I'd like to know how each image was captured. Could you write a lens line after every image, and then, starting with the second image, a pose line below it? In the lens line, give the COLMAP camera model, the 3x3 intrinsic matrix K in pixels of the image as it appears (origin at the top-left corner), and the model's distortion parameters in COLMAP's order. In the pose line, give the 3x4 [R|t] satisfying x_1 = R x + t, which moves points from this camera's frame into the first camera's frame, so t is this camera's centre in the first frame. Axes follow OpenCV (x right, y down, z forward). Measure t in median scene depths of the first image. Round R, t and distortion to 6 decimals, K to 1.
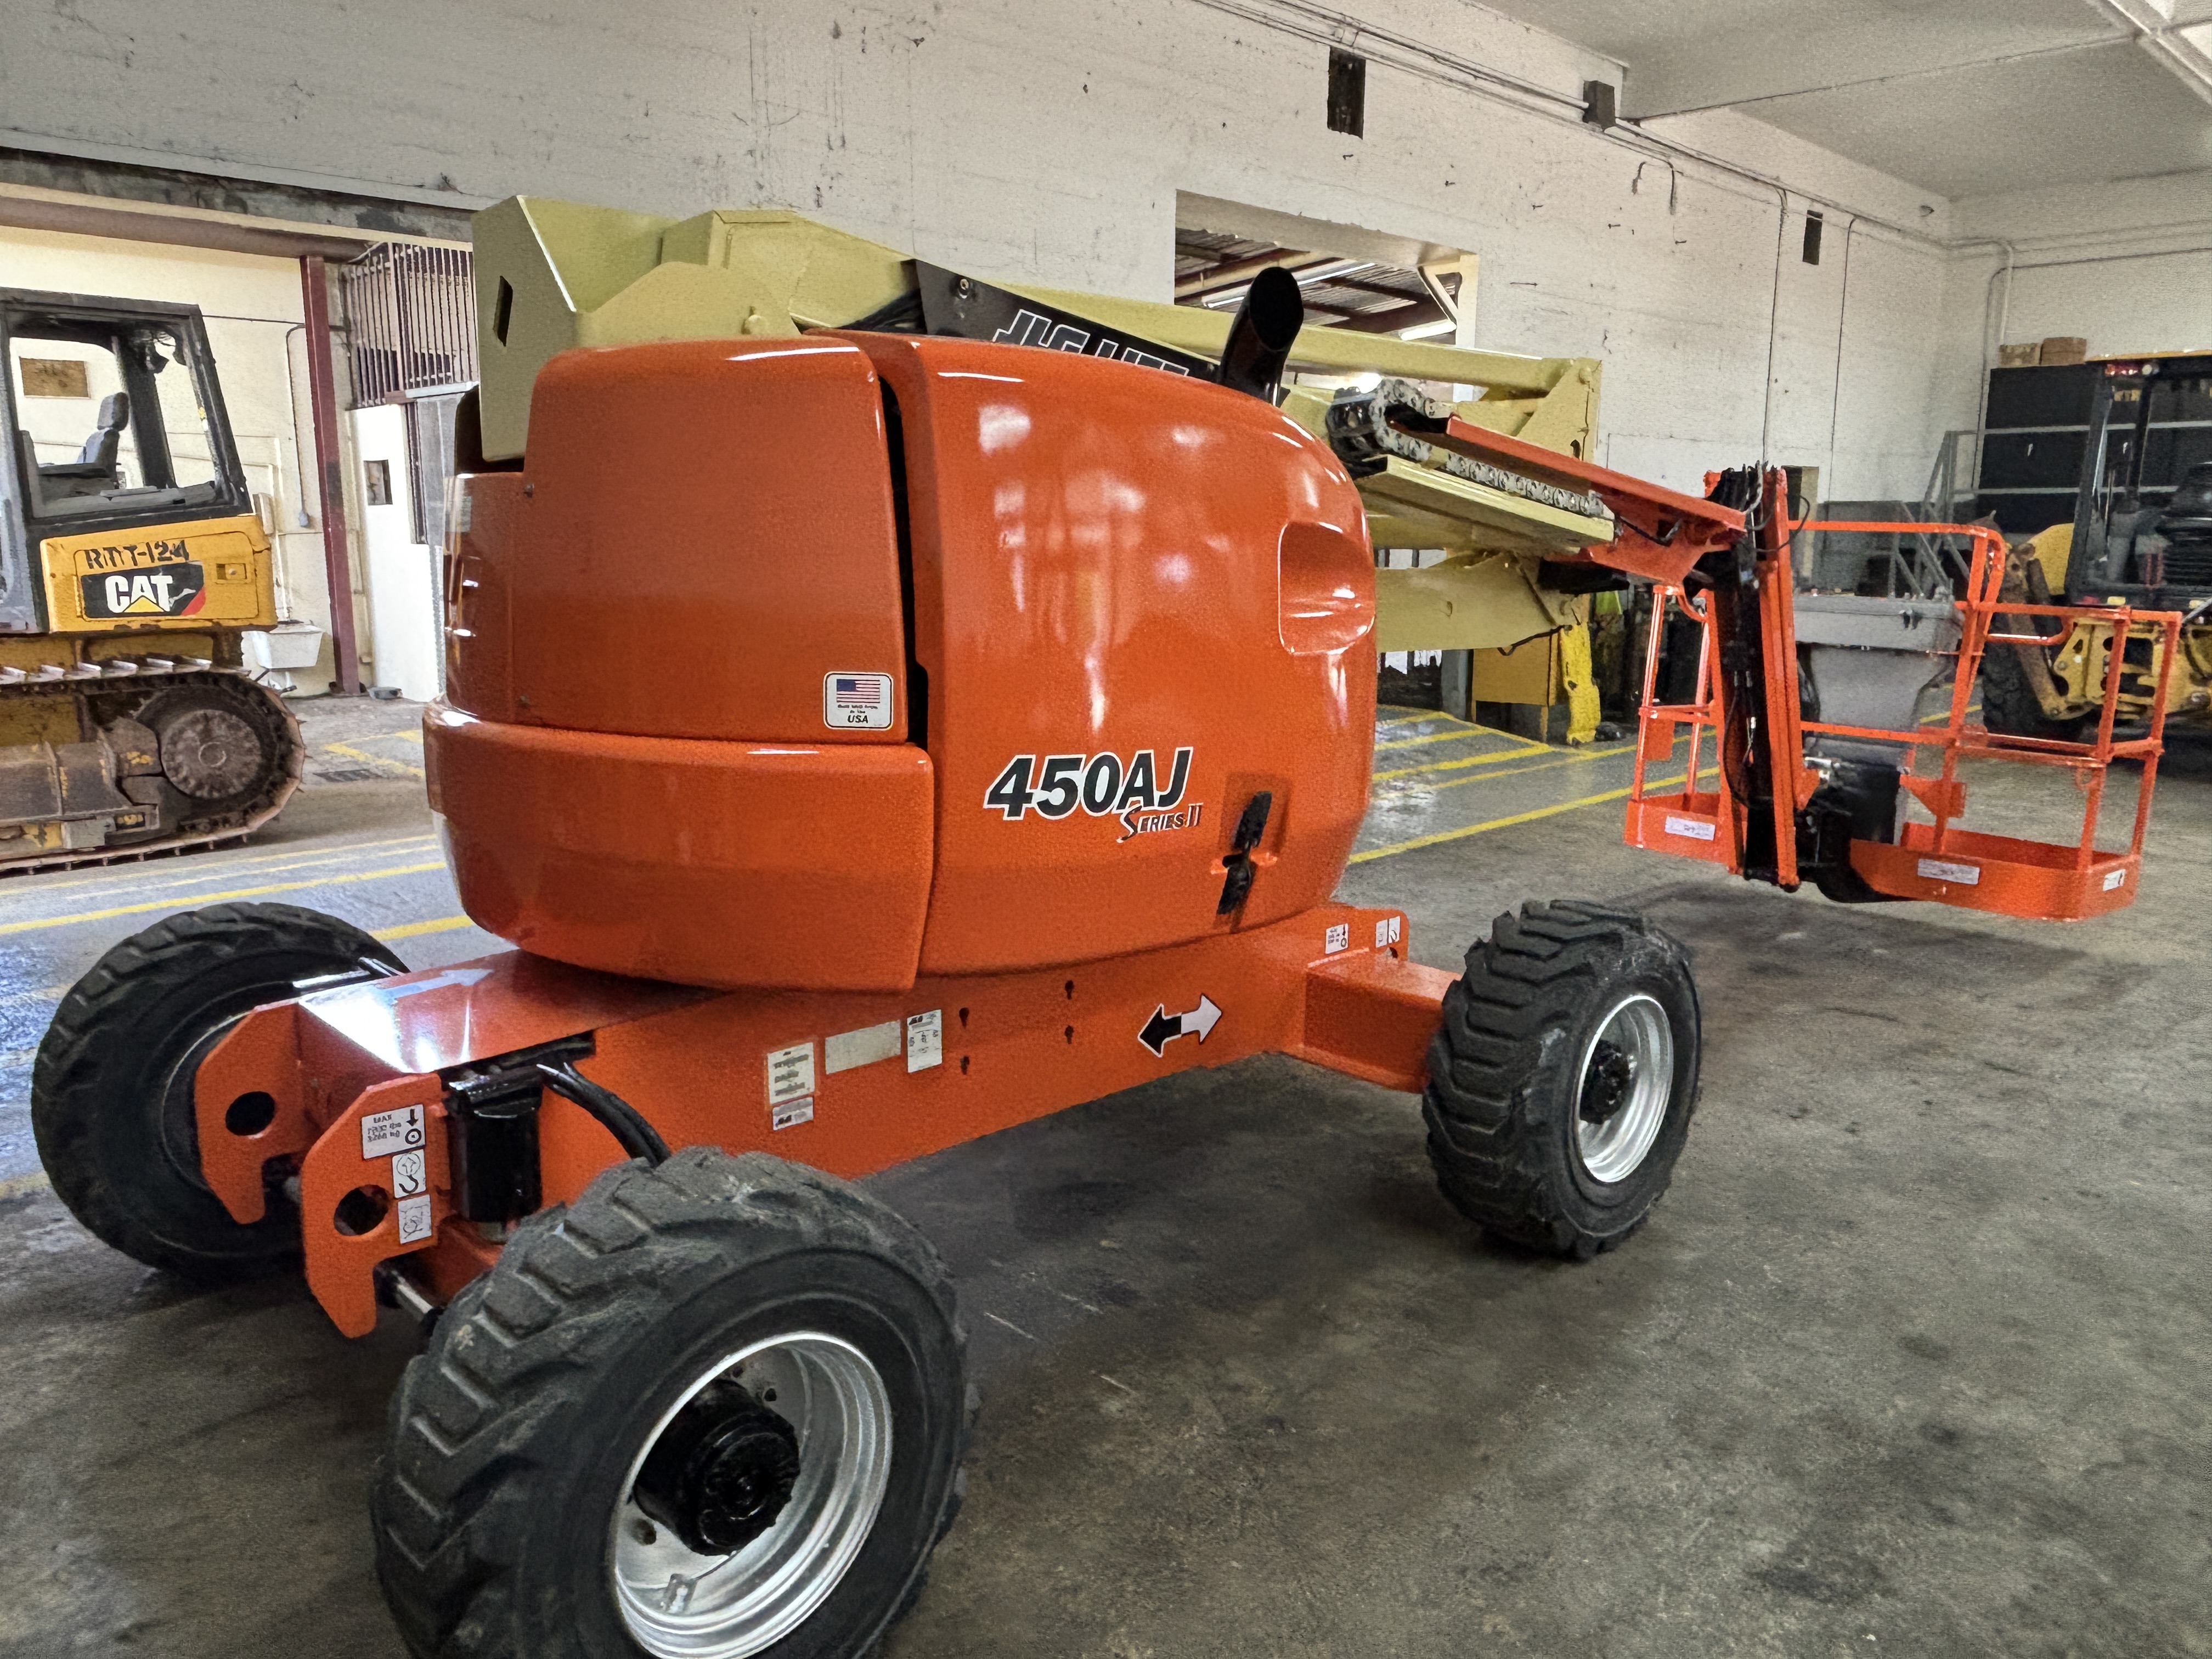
lens RADIAL K [[1553.2, 0, 1106.0], [0, 1553.2, 829.5], [0, 0, 1]] dist [-0.051420, 0.000372]
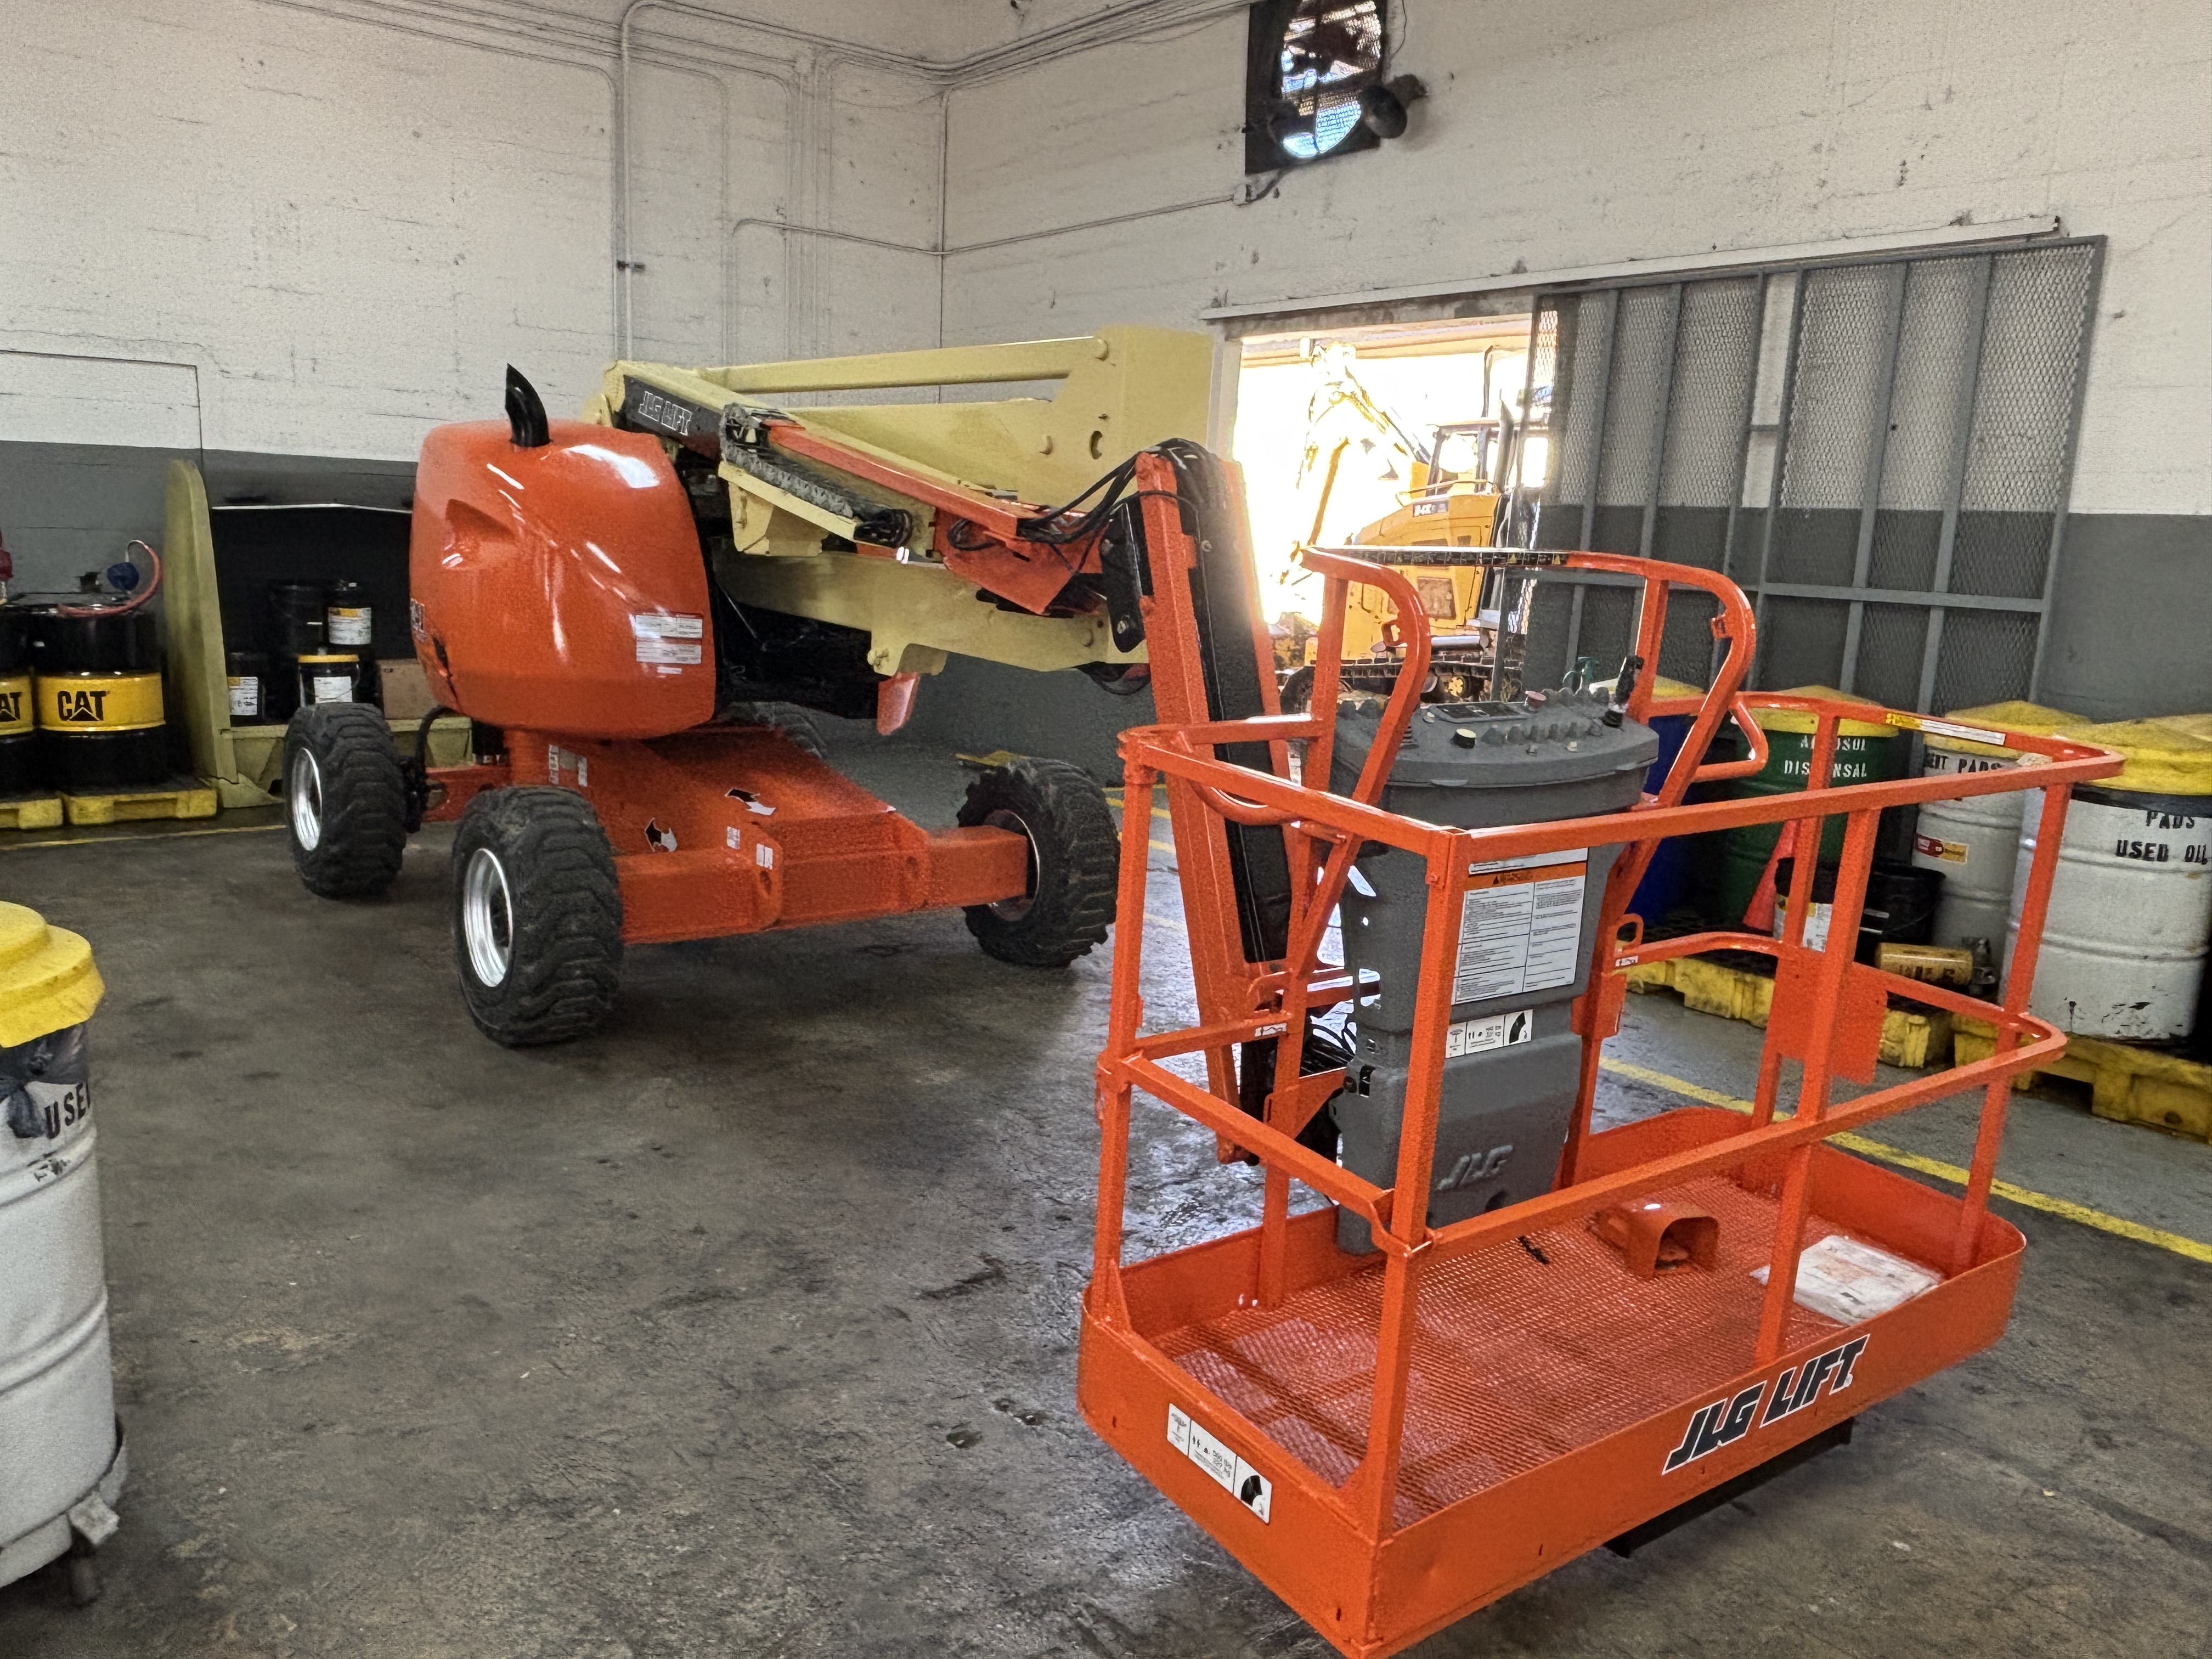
lens RADIAL K [[1692.7, 0, 1106.0], [0, 1692.7, 829.5], [0, 0, 1]] dist [-0.000525, -0.000260]
pose [[-0.088952, 0.168760, -0.981635, 1.427007], [-0.233945, 0.954432, 0.185282, -0.261798], [0.968172, 0.246130, -0.045418, 1.274448]]
